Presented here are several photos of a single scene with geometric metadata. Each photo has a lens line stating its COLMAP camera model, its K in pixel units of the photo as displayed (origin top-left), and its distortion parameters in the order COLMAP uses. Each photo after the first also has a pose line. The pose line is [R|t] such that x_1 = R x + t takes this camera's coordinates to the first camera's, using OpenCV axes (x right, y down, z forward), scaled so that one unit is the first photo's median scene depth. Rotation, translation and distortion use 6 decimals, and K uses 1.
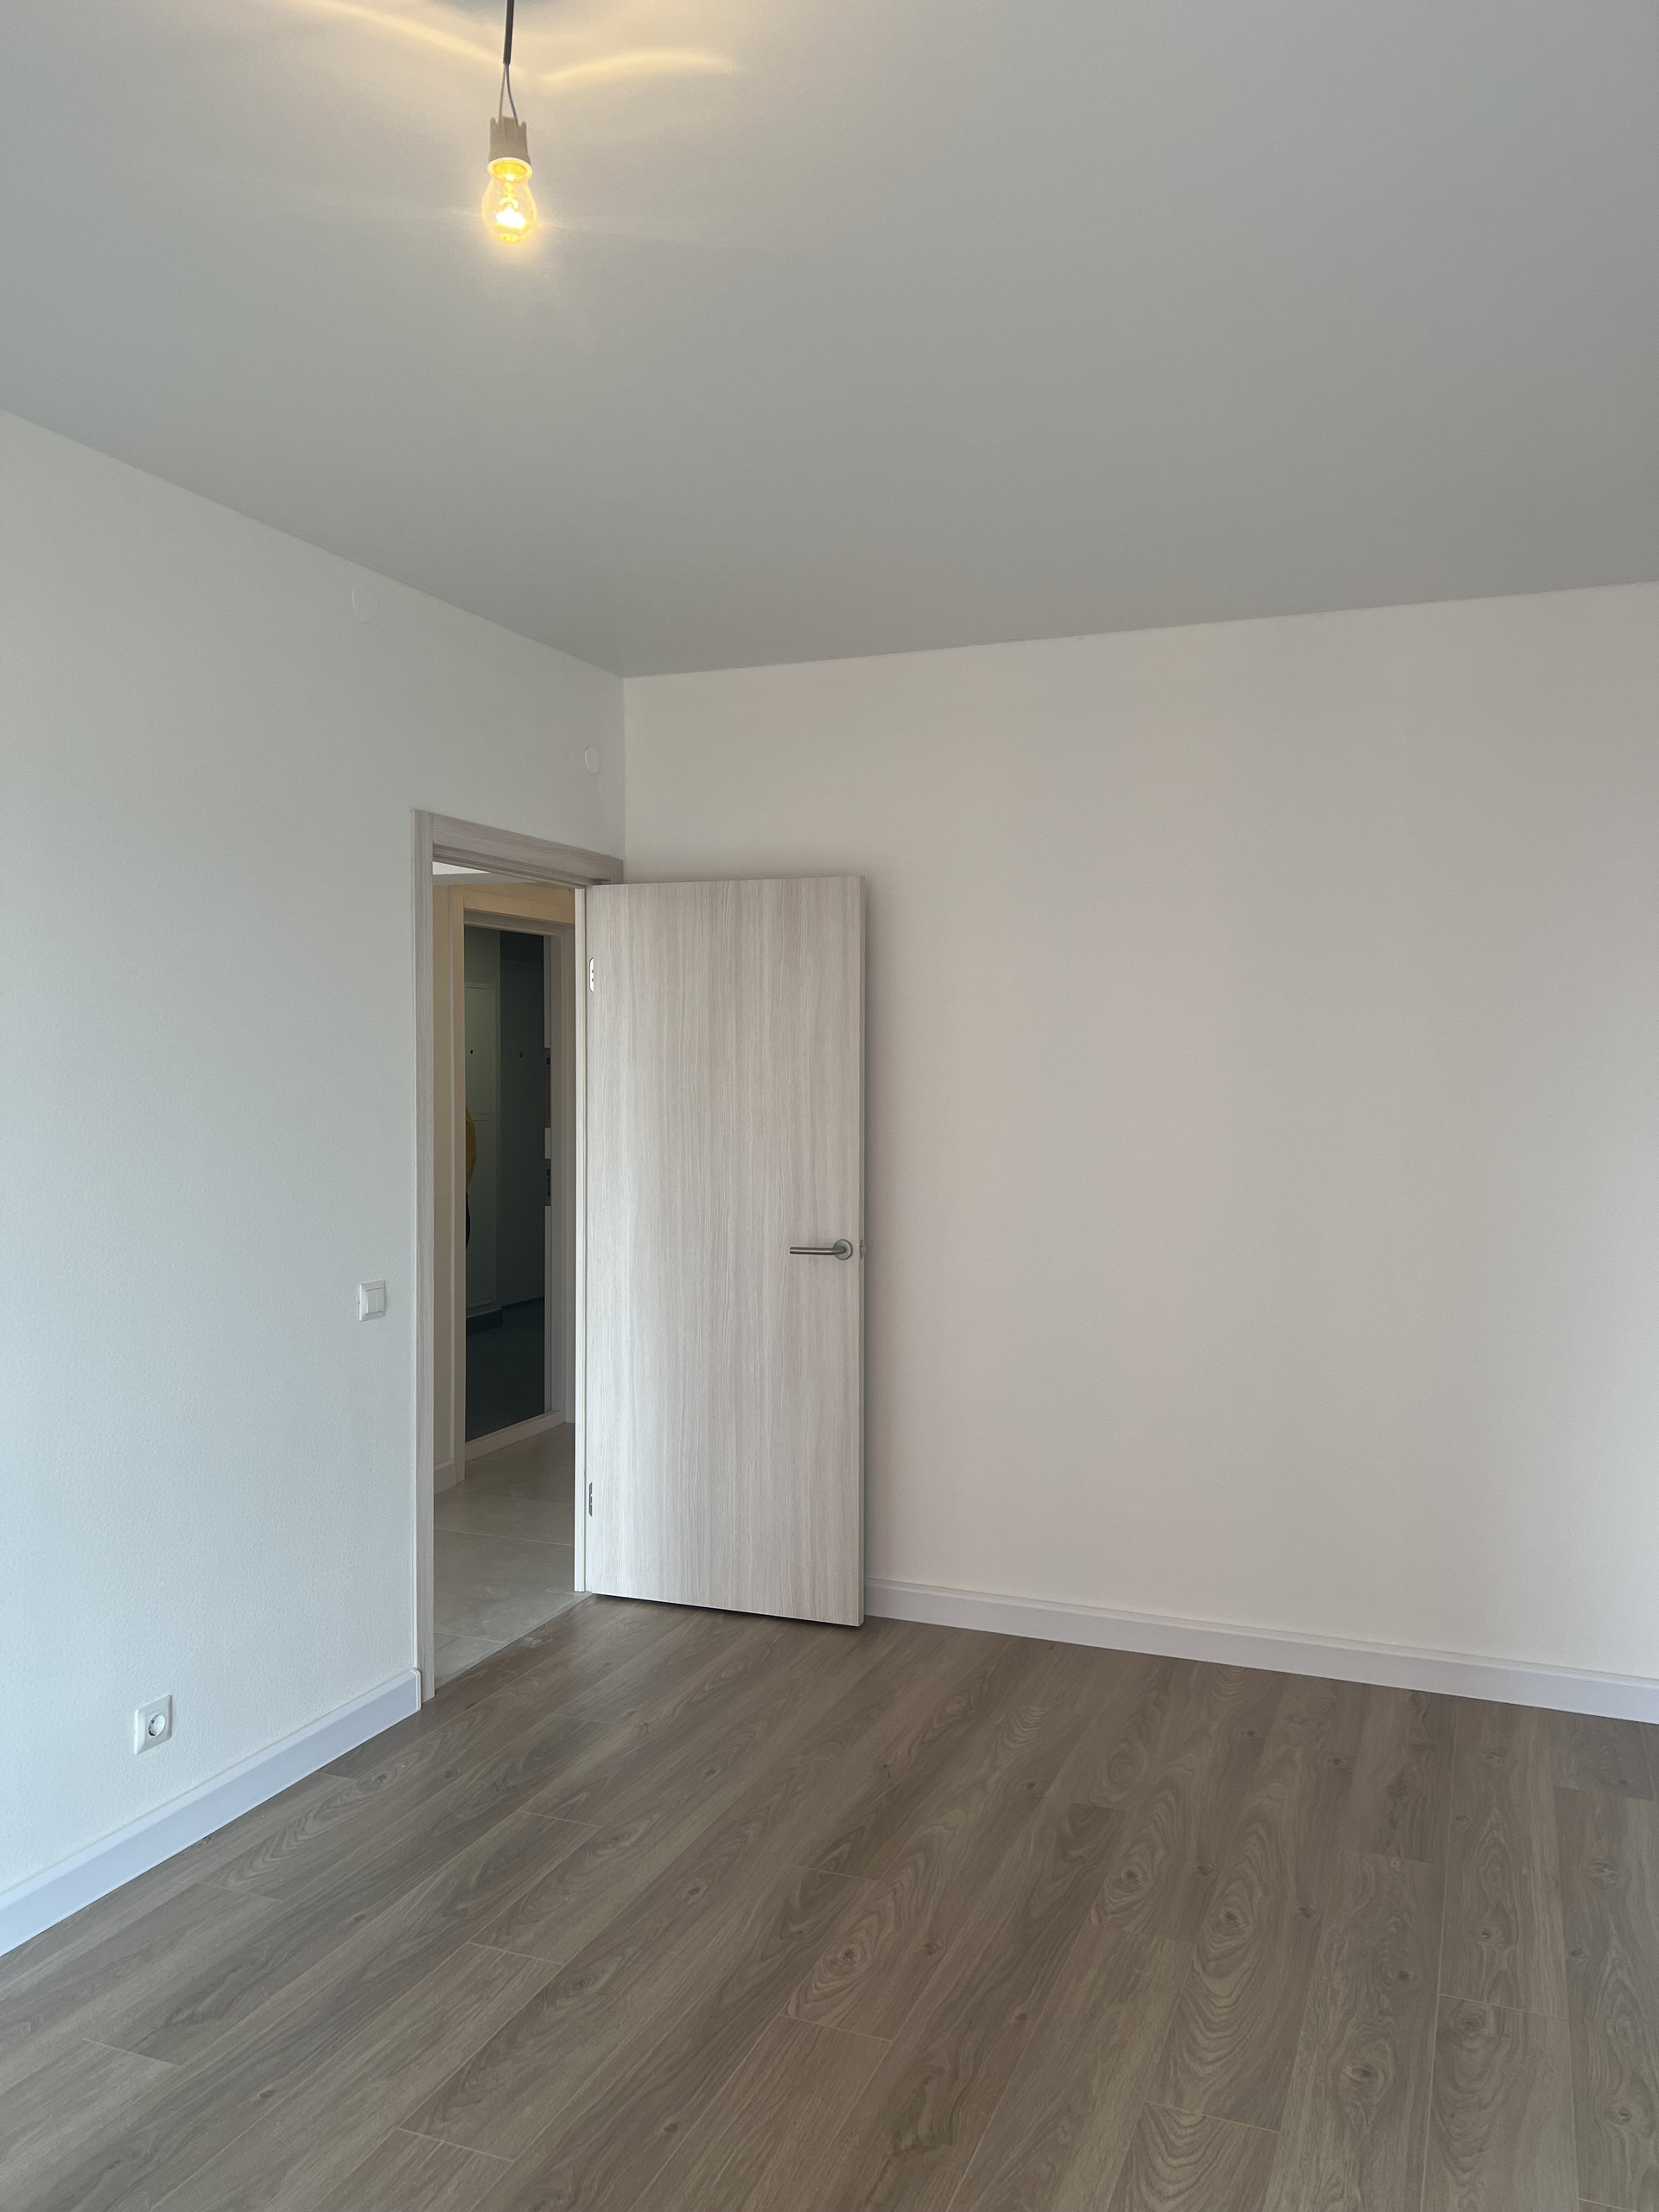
lens RADIAL K [[1666.7, 0, 839.0], [0, 1666.7, 1097.8], [0, 0, 1]] dist [0.057391, -0.061667]
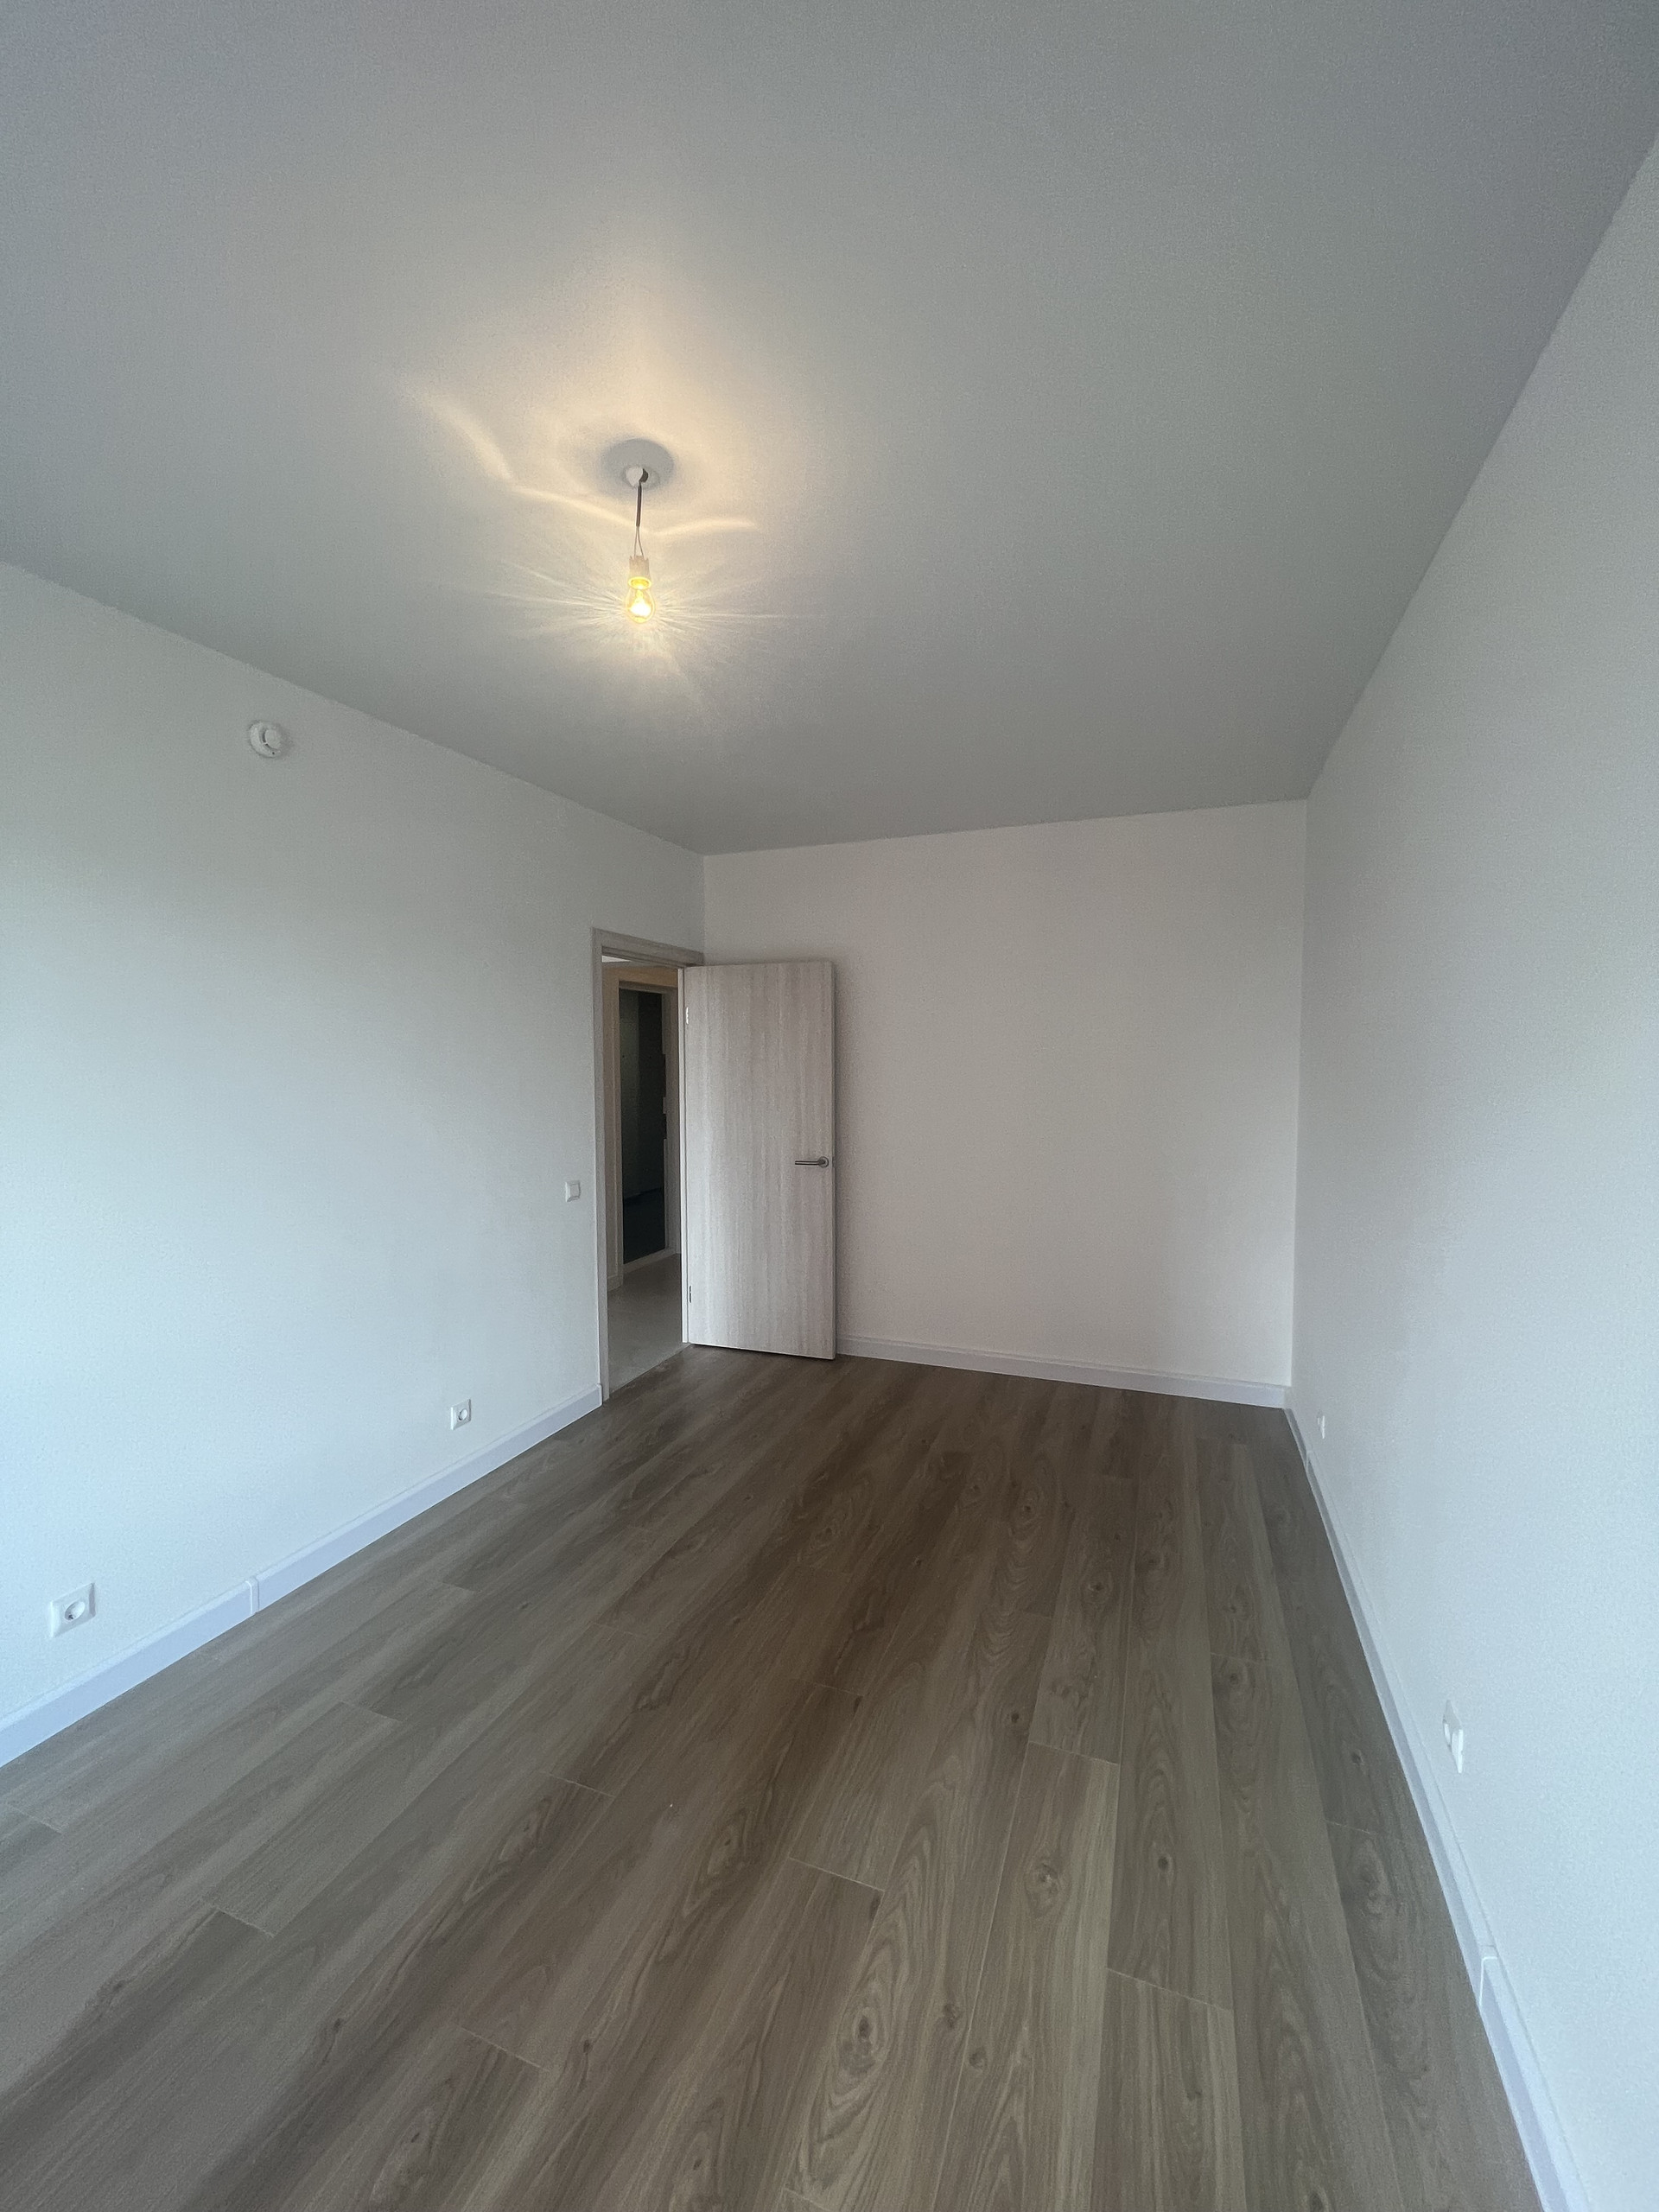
lens RADIAL K [[894.2, 0, 836.7], [0, 894.2, 1096.9], [0, 0, 1]] dist [0.002615, 0.000337]
pose [[0.999793, -0.007589, 0.018886, 0.136140], [0.007231, 0.999795, 0.018922, -0.007500], [-0.019025, -0.018782, 0.999643, 0.345345]]
